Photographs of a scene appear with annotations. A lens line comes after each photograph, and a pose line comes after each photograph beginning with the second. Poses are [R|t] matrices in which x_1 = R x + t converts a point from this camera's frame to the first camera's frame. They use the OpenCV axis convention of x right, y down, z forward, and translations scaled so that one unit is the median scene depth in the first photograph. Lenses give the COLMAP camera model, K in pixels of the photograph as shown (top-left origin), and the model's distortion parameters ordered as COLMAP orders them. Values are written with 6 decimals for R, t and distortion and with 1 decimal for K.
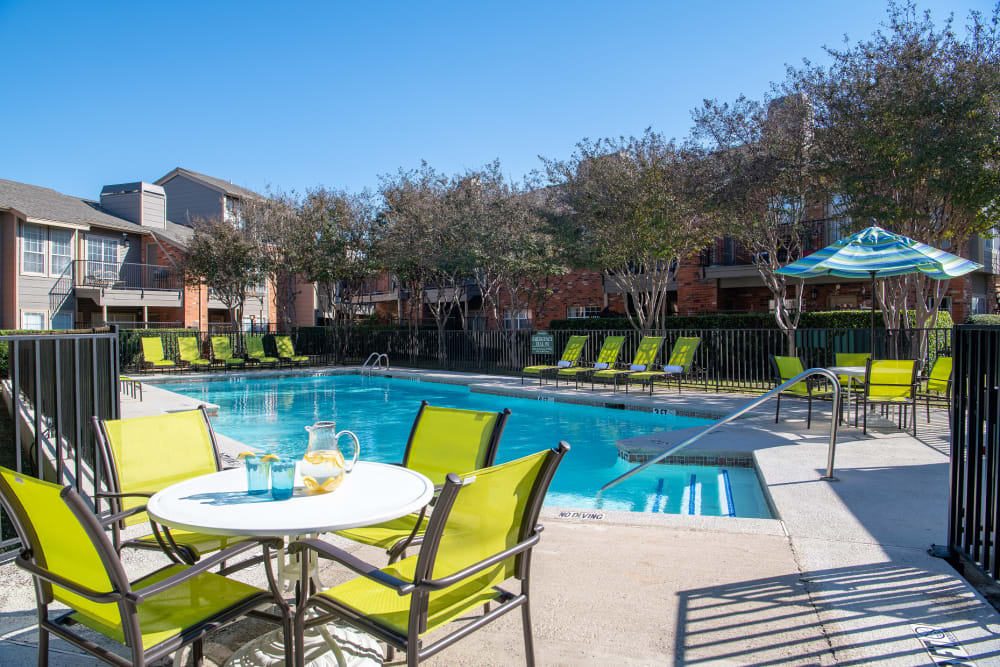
lens RADIAL K [[791.2, 0, 500.0], [0, 791.2, 333.5], [0, 0, 1]] dist [0.006631, 0.001128]
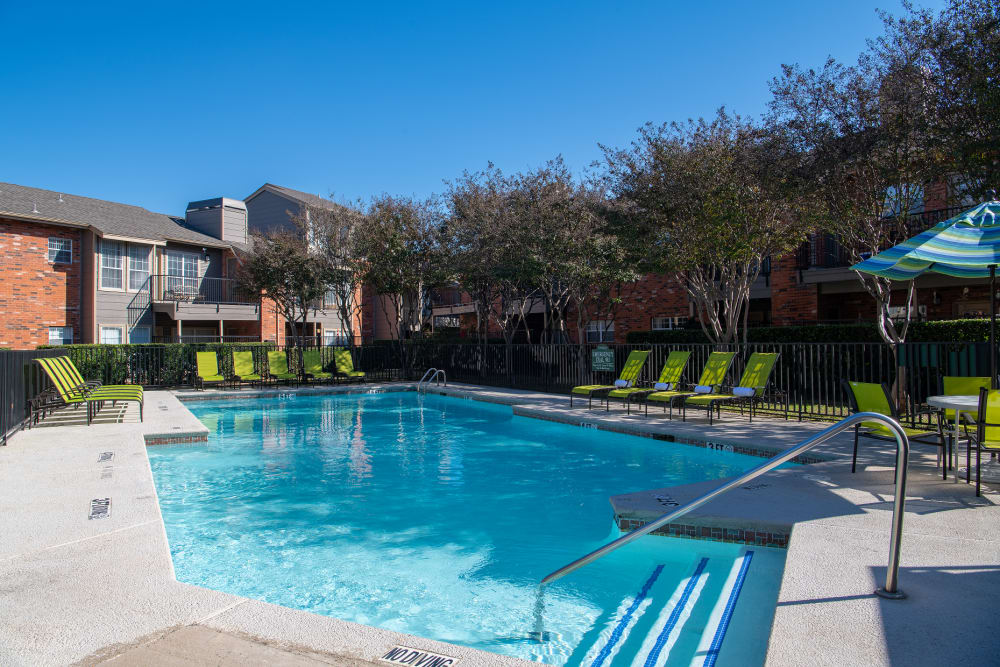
lens RADIAL K [[767.9, 0, 500.0], [0, 767.9, 333.5], [0, 0, 1]] dist [-0.012243, -0.004034]
pose [[0.985747, -0.004295, -0.168178, 0.076503], [0.001847, 0.999890, -0.014707, -0.003146], [0.168222, 0.014187, 0.985647, 0.126445]]
